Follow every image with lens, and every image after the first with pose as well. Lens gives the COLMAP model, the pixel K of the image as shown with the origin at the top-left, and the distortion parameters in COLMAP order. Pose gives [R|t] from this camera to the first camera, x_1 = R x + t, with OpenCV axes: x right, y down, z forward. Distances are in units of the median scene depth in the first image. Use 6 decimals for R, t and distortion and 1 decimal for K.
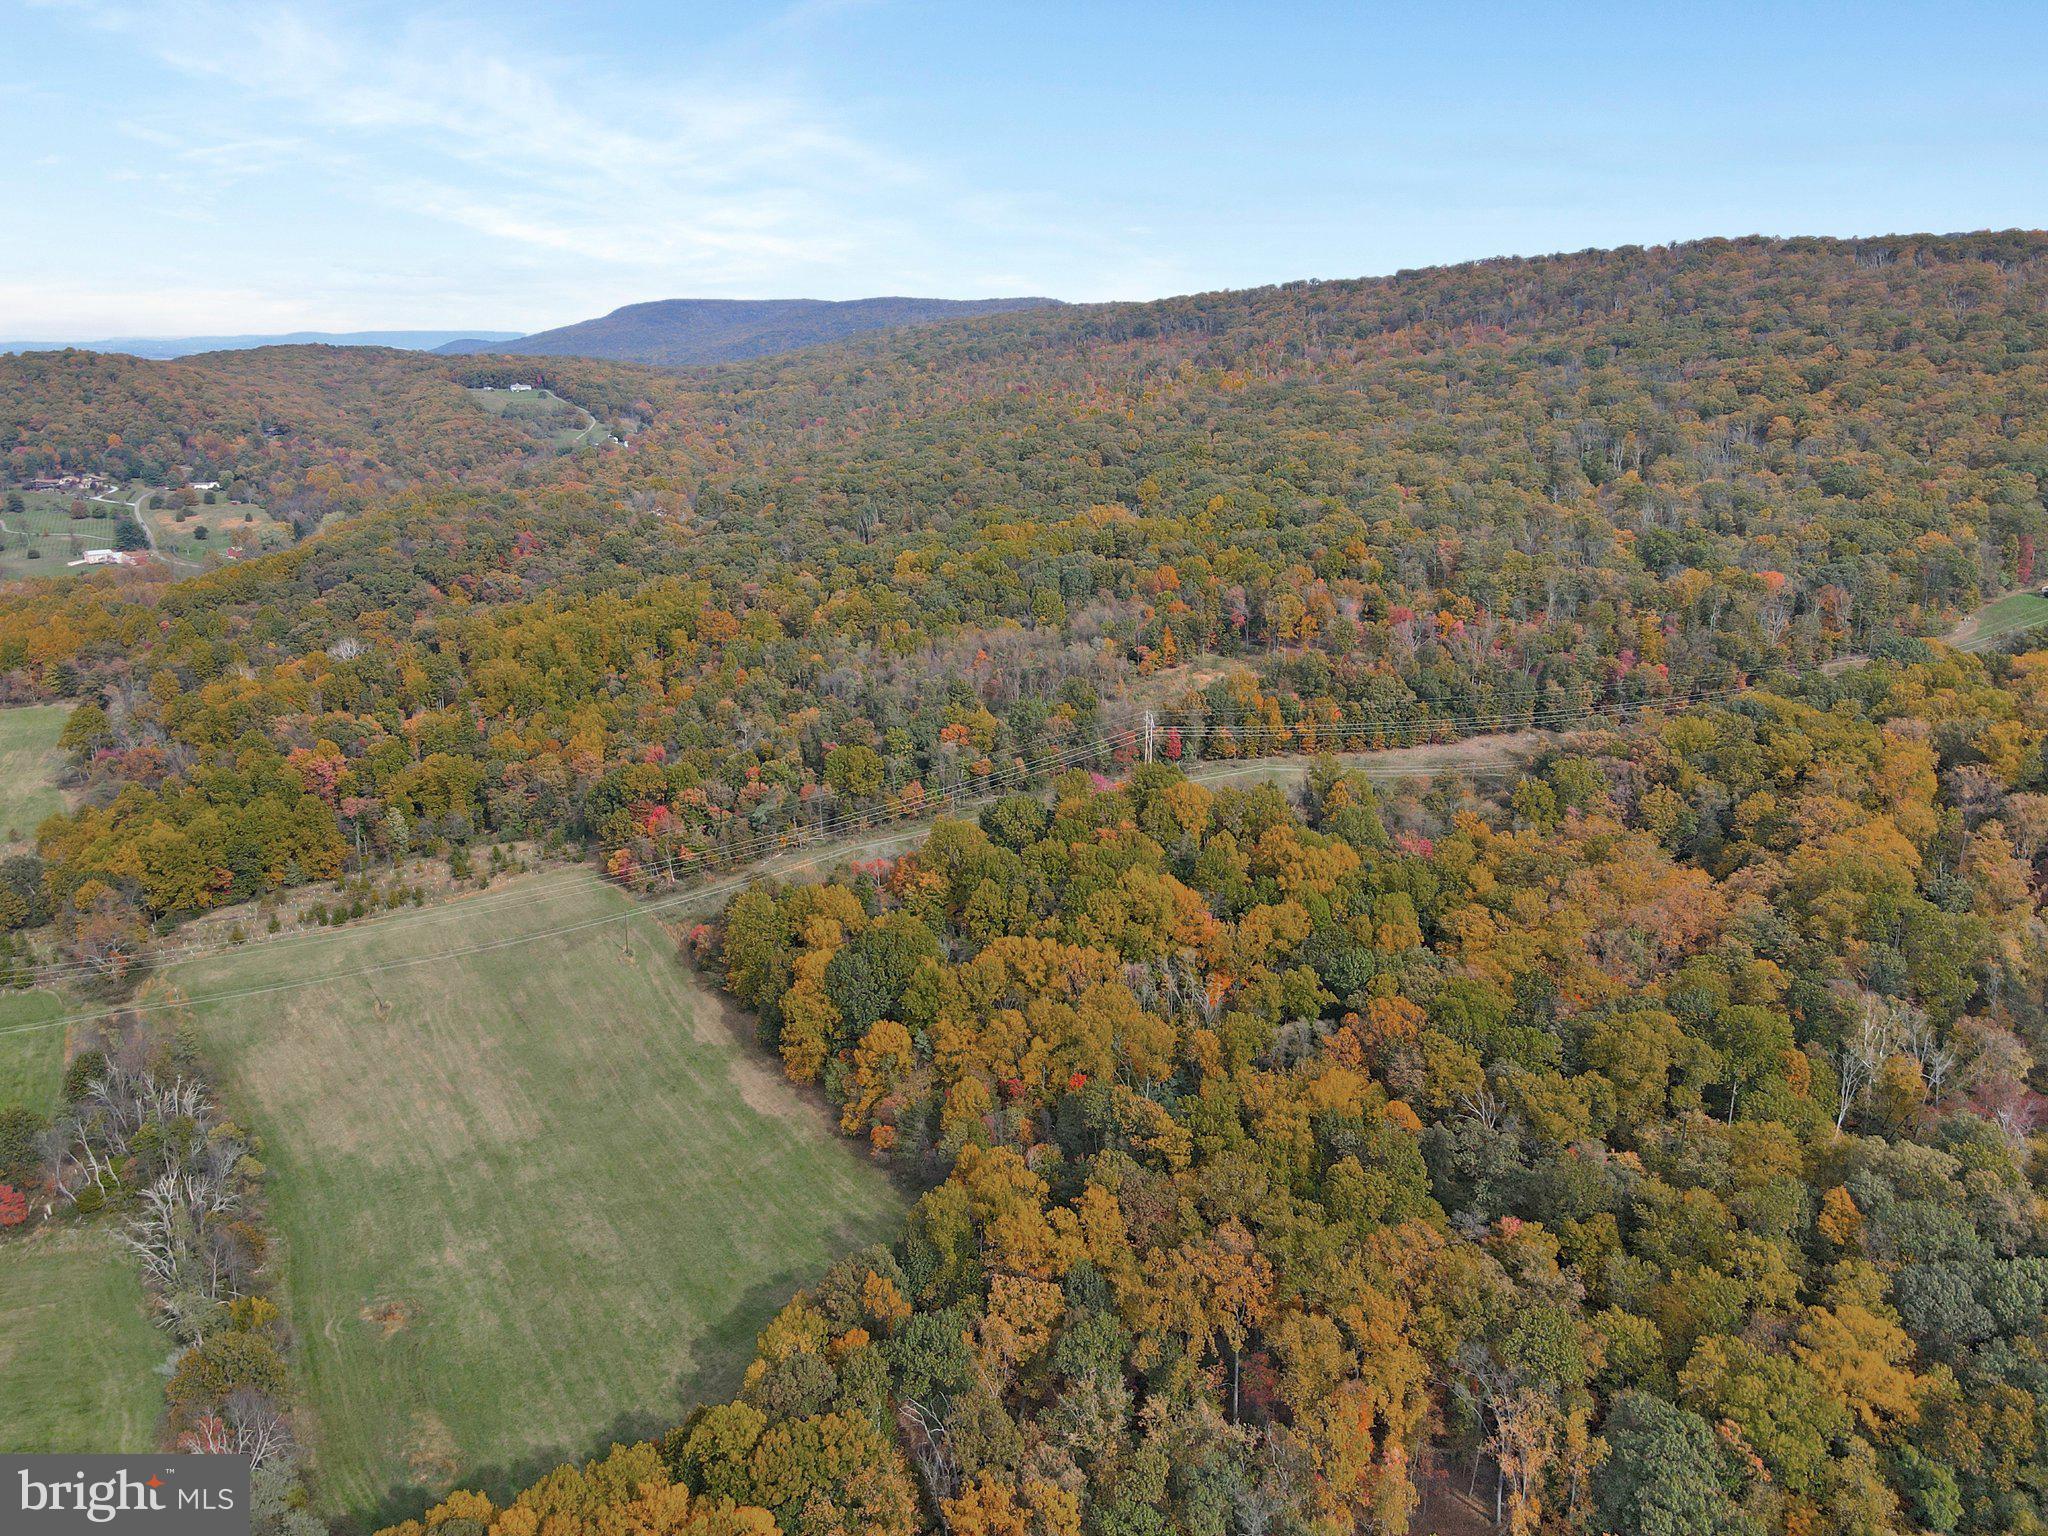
lens RADIAL K [[1496.7, 0, 1025.6], [0, 1496.7, 758.8], [0, 0, 1]] dist [-0.001467, 0.038871]
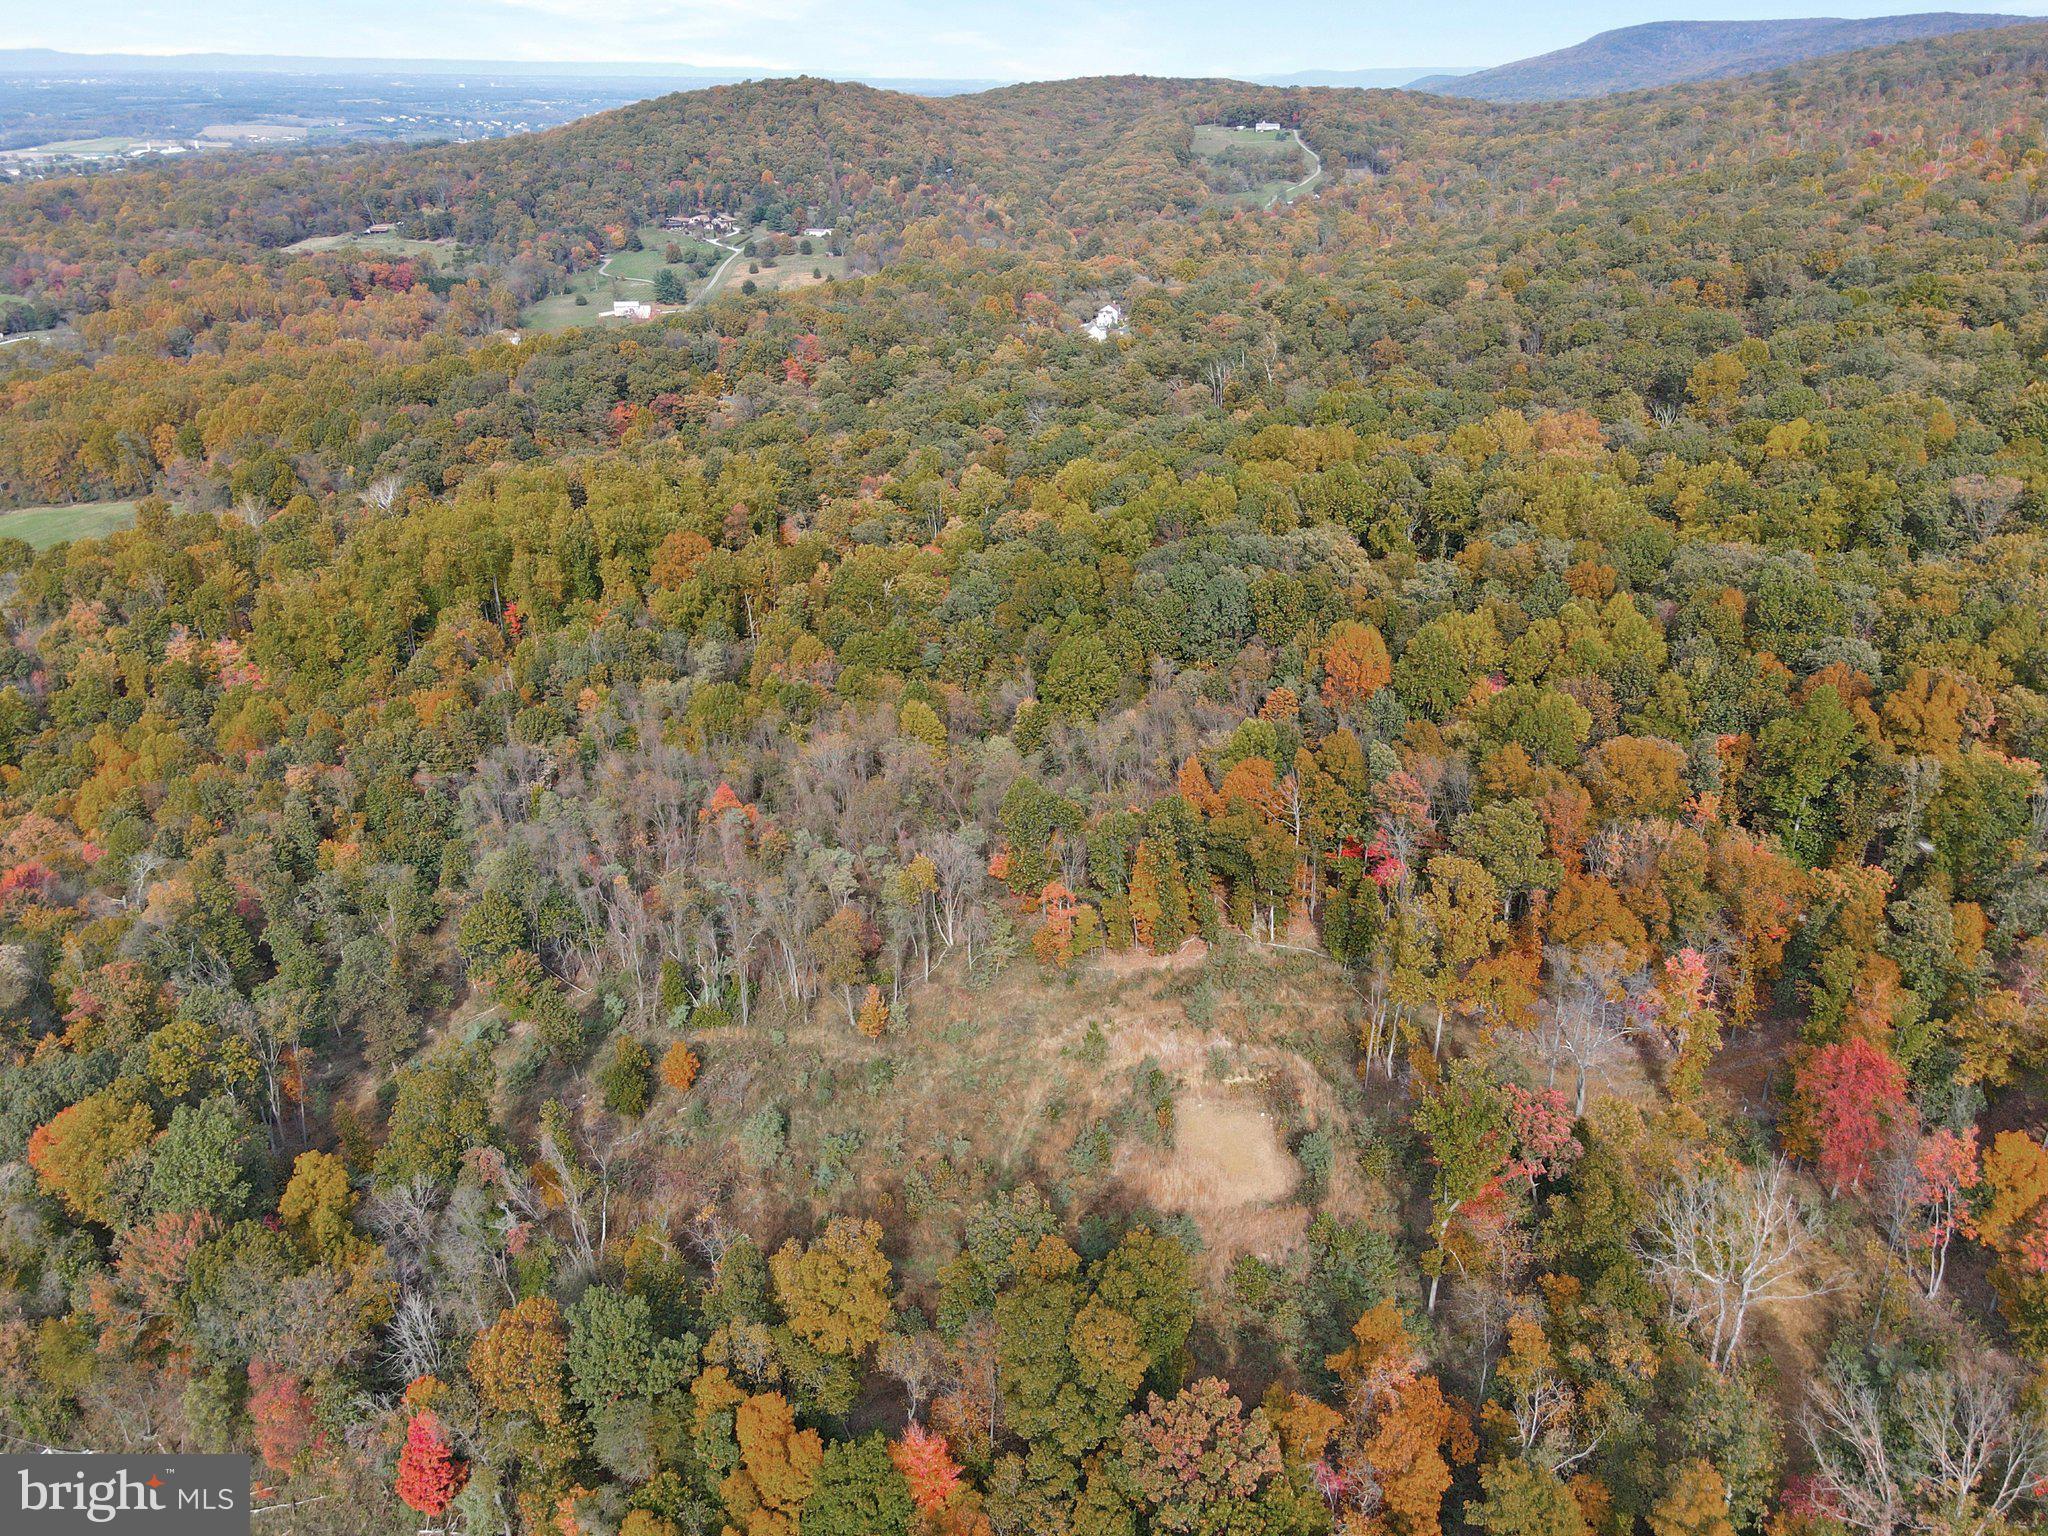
lens RADIAL K [[1493.2, 0, 1026.2], [0, 1493.2, 763.1], [0, 0, 1]] dist [0.003039, 0.033329]
pose [[0.818073, 0.242699, -0.521396, 0.269725], [-0.158375, 0.966611, 0.201447, -0.186198], [0.552878, -0.082222, 0.829195, 0.742218]]
